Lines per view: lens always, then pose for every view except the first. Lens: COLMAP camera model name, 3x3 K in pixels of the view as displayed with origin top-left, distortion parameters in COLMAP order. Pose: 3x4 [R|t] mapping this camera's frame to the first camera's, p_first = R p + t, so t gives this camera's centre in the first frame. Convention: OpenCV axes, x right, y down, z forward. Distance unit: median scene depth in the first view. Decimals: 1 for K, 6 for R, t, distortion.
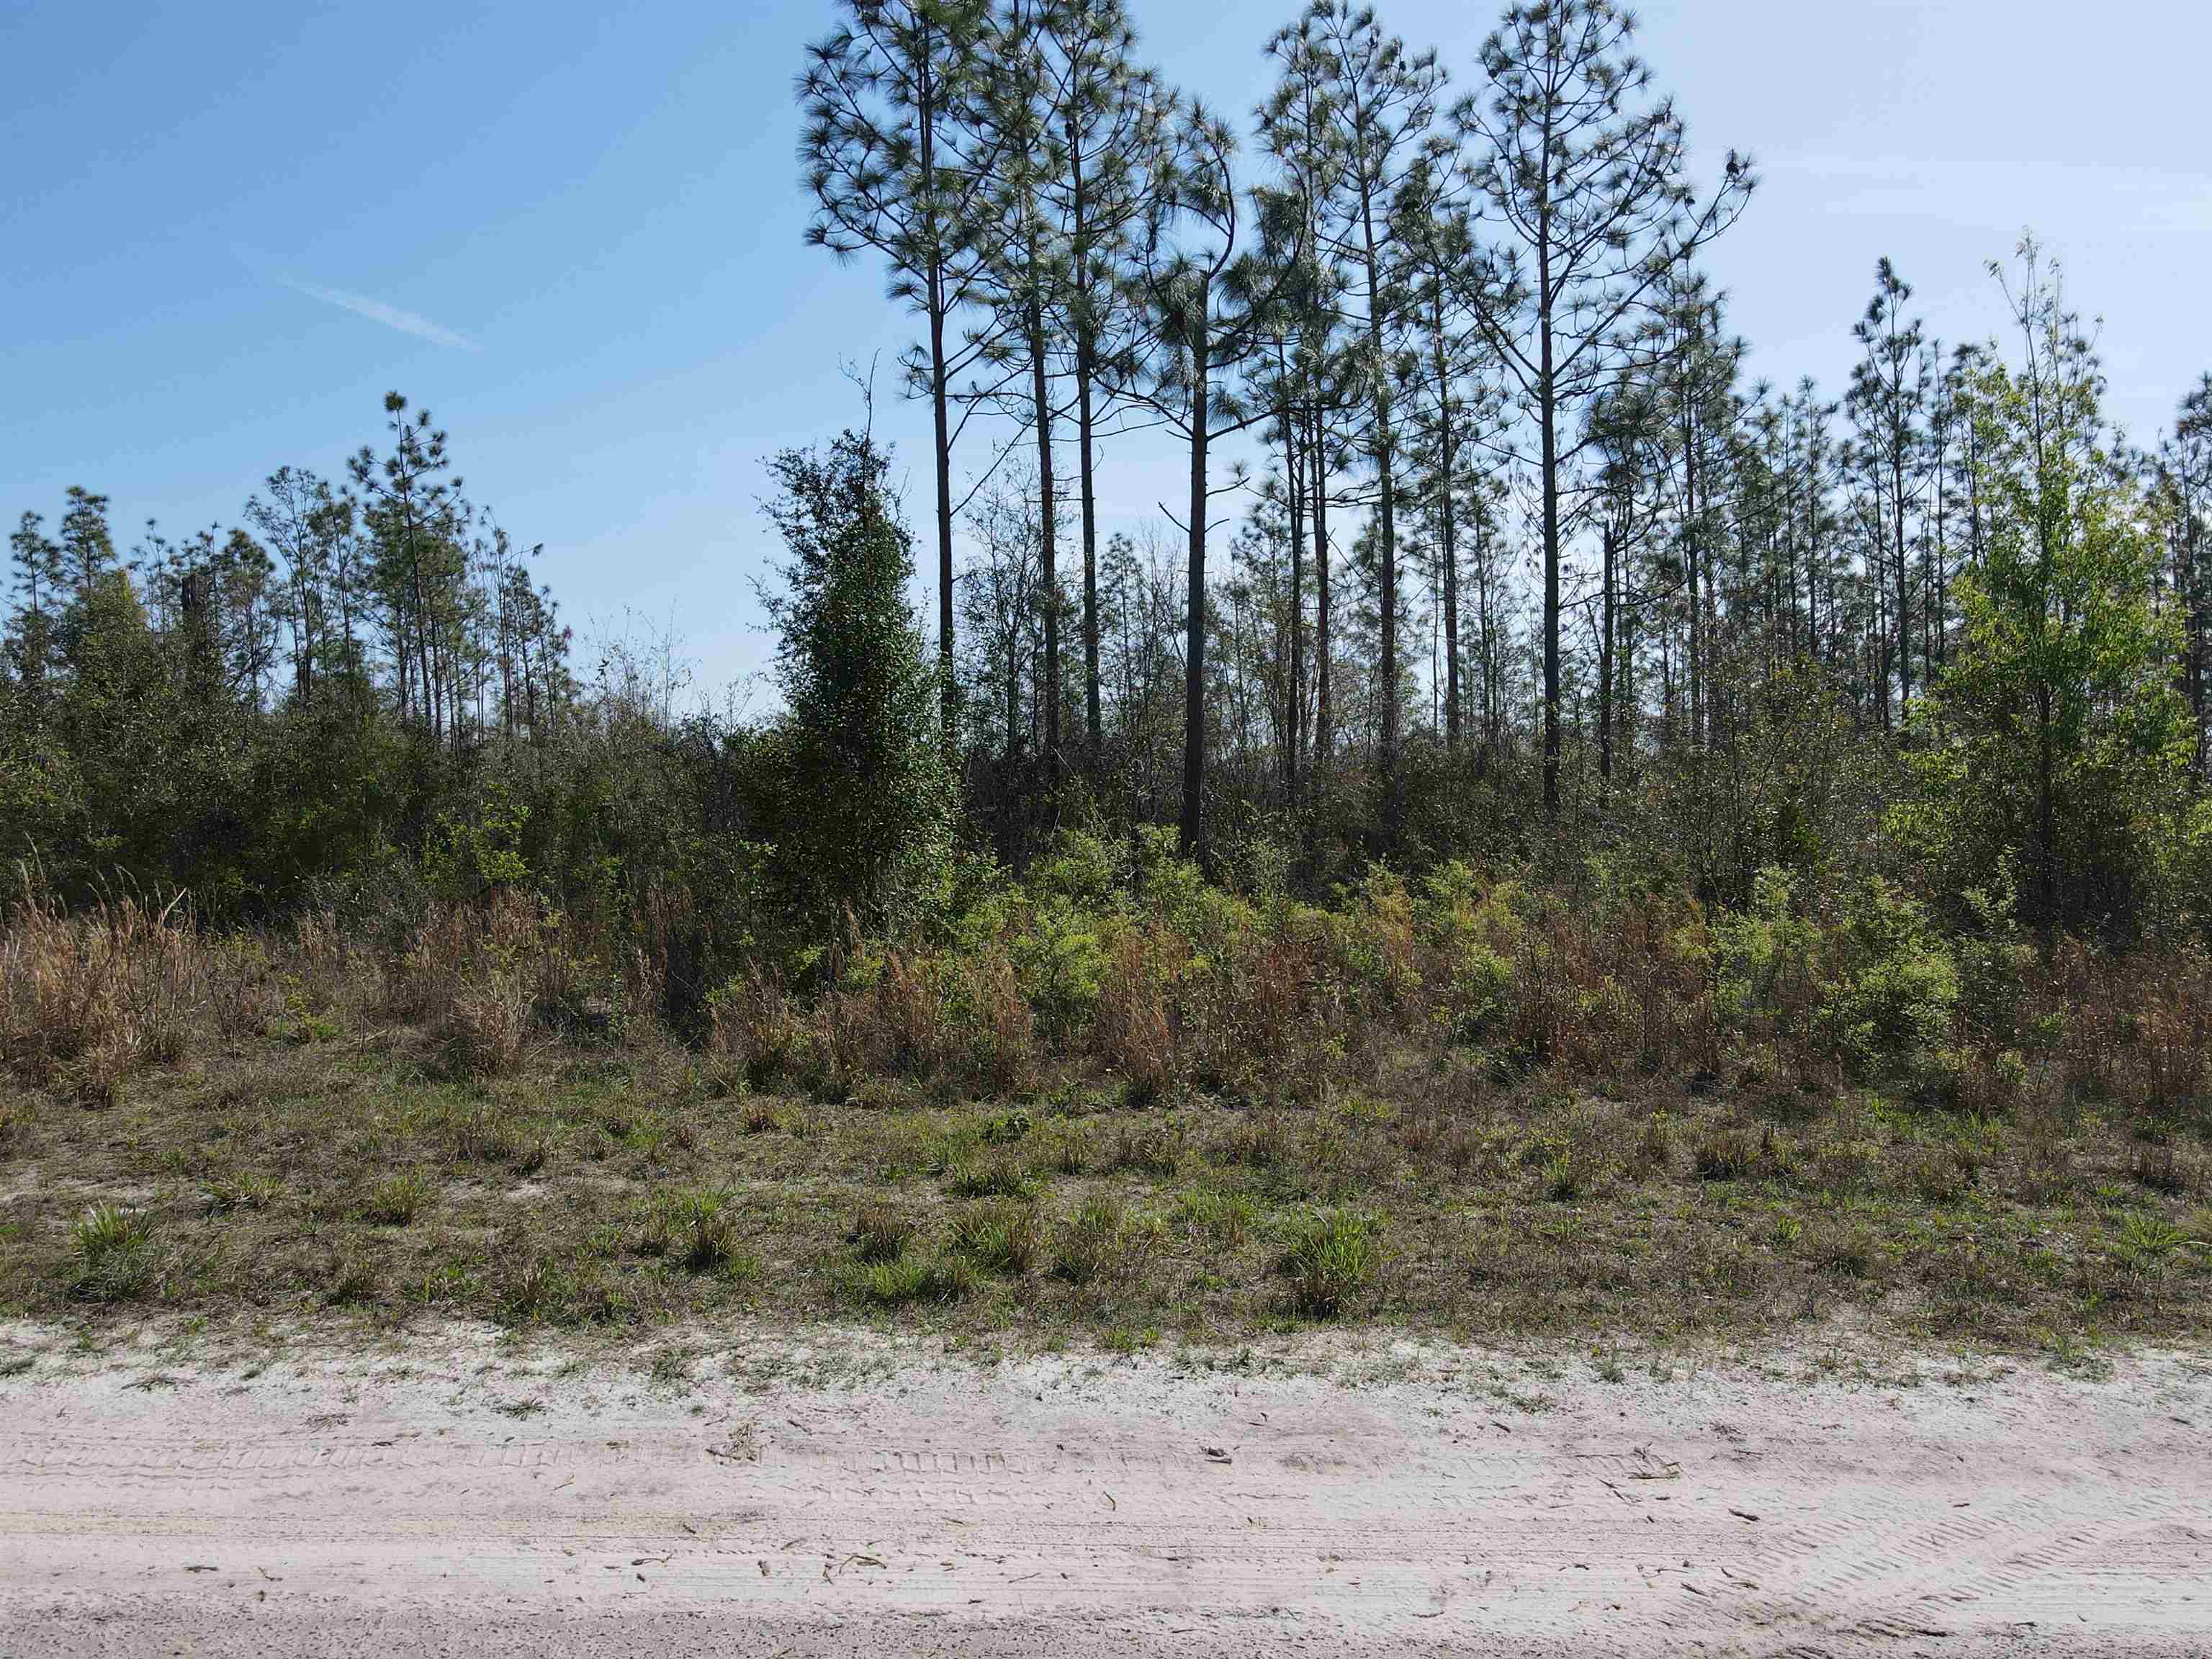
lens RADIAL K [[1540.0, 0, 1106.0], [0, 1540.0, 829.5], [0, 0, 1]] dist [0.001918, 0.000677]
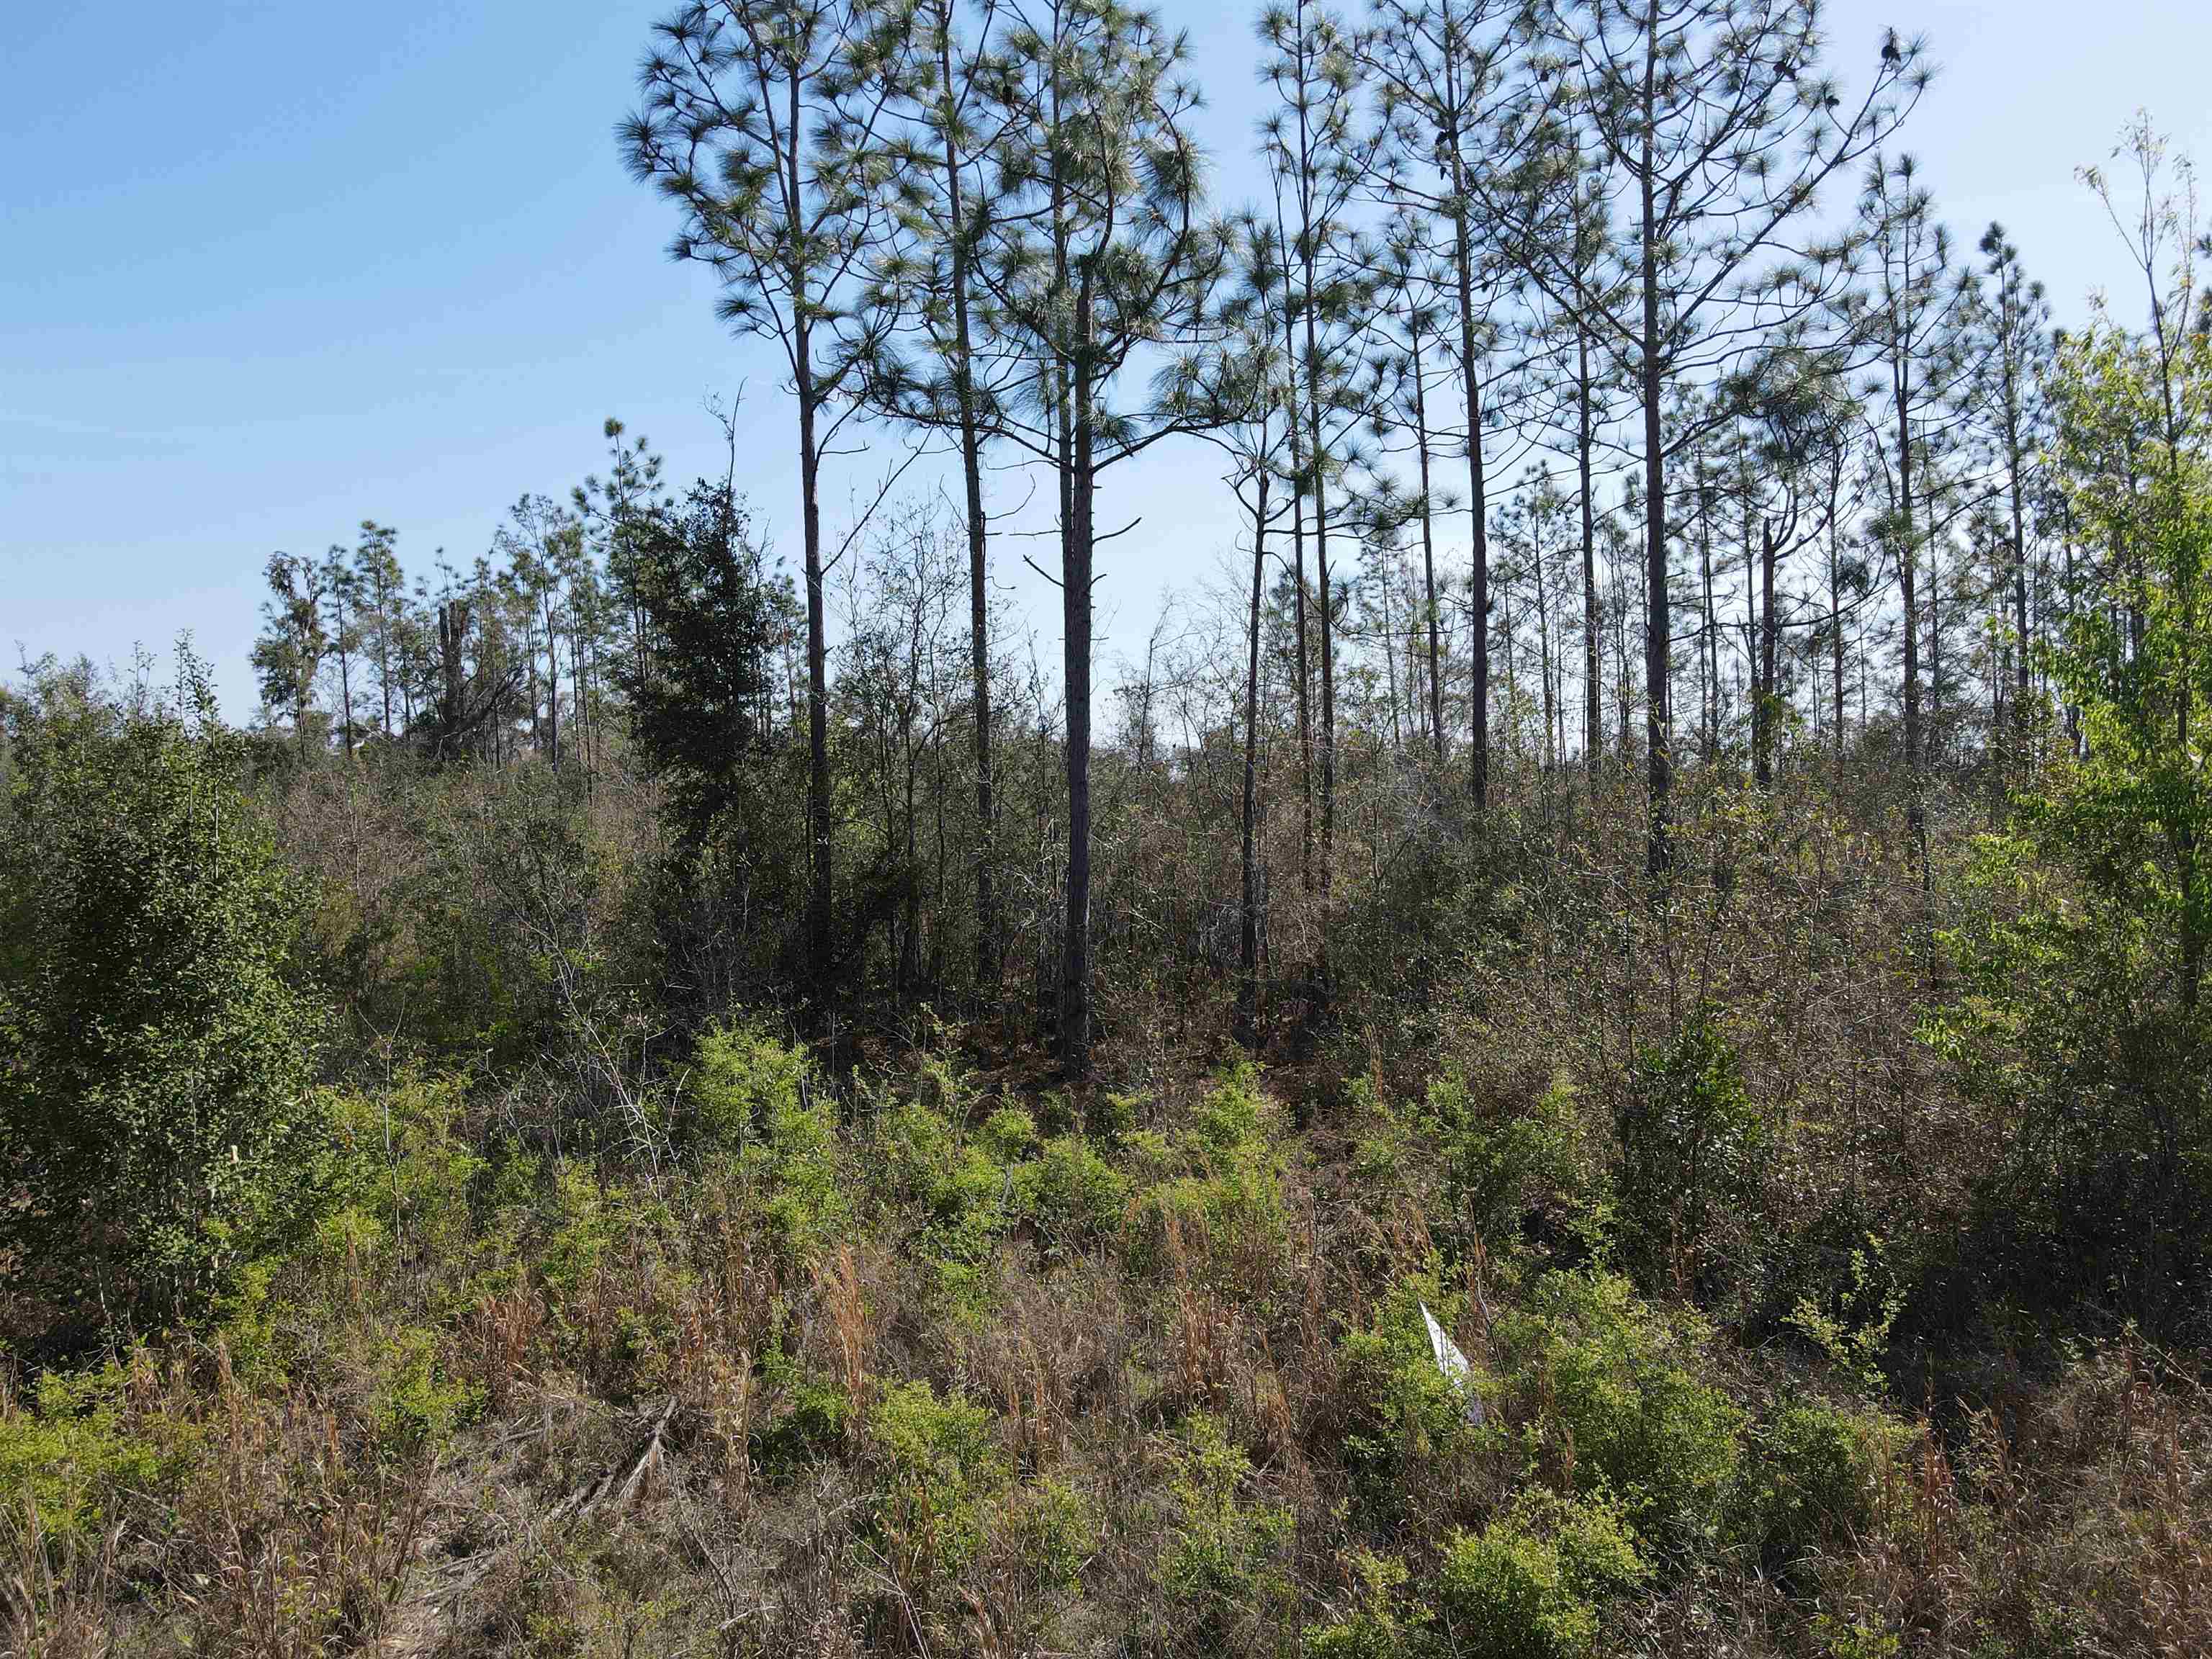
lens RADIAL K [[1537.1, 0, 1106.0], [0, 1537.1, 829.5], [0, 0, 1]] dist [0.011521, 0.003845]
pose [[0.978928, -0.003695, -0.204173, 0.081247], [0.006456, 0.999896, 0.012858, -0.027752], [0.204105, -0.013905, 0.978850, 0.078653]]
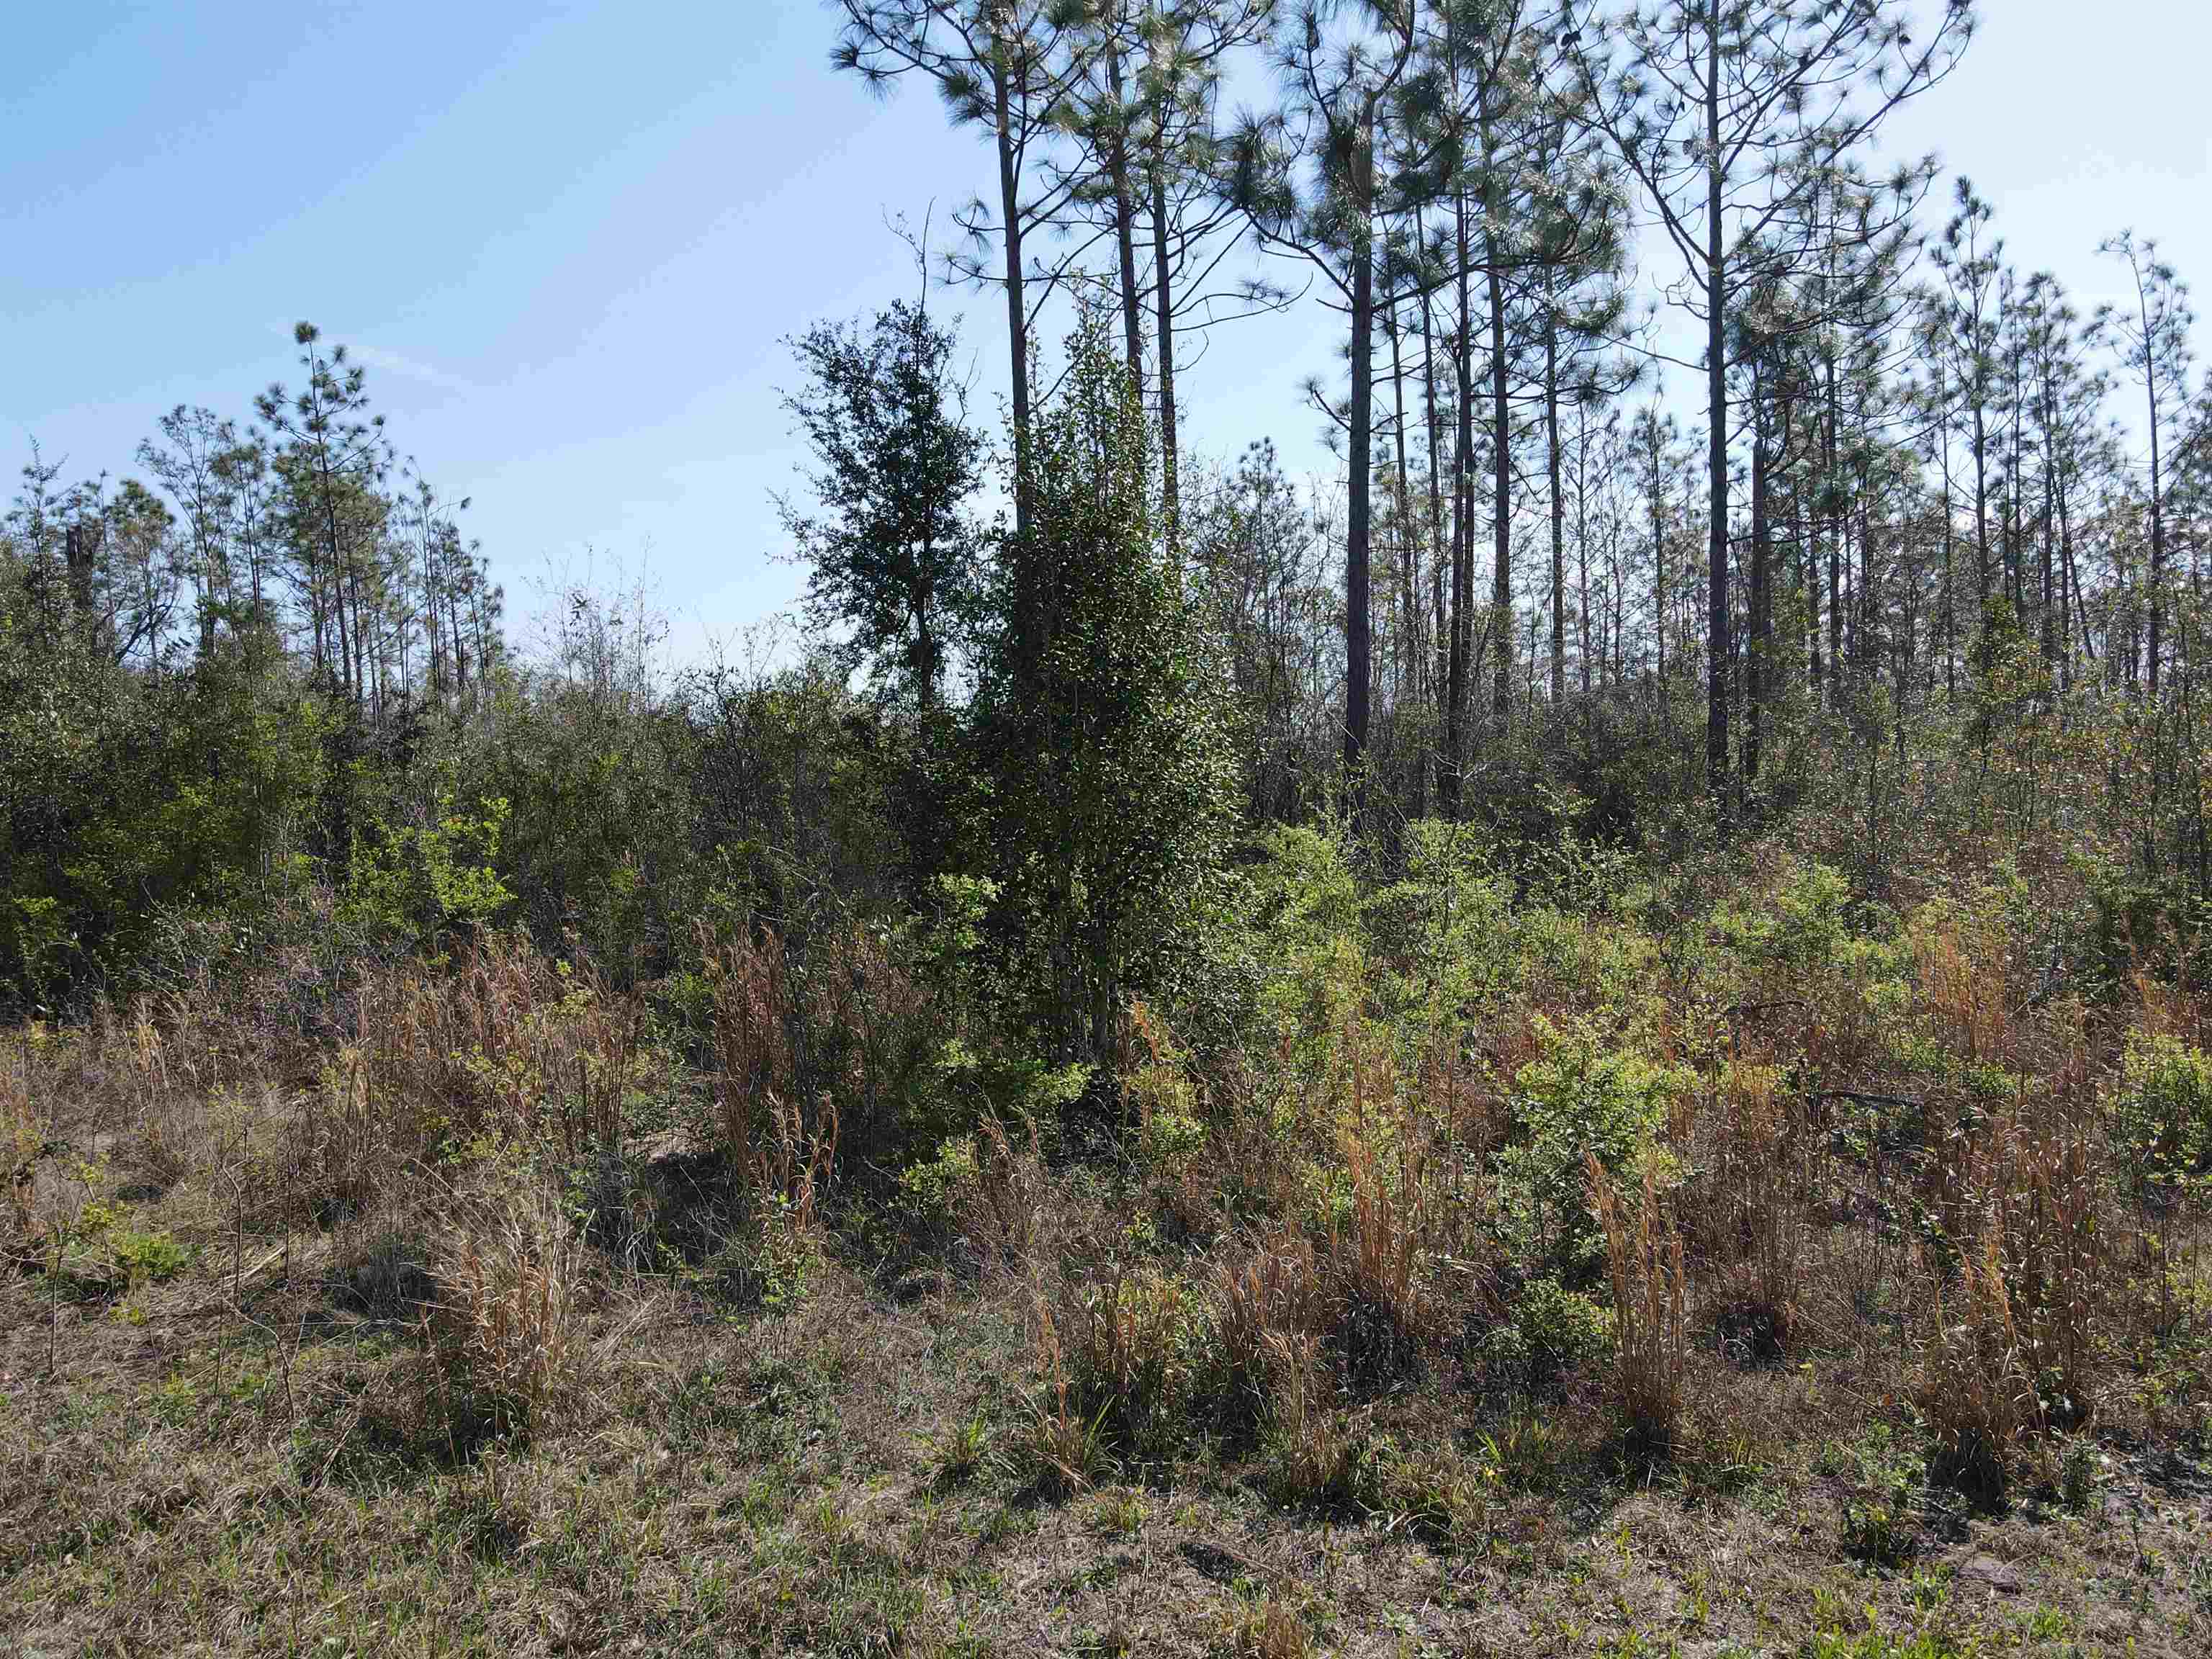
lens RADIAL K [[1582.1, 0, 1096.4], [0, 1582.1, 811.5], [0, 0, 1]] dist [0.007108, 0.003436]
pose [[0.999625, -0.004183, 0.027062, -0.033181], [0.004001, 0.999969, 0.006756, -0.002946], [-0.027089, -0.006645, 0.999611, 0.073724]]
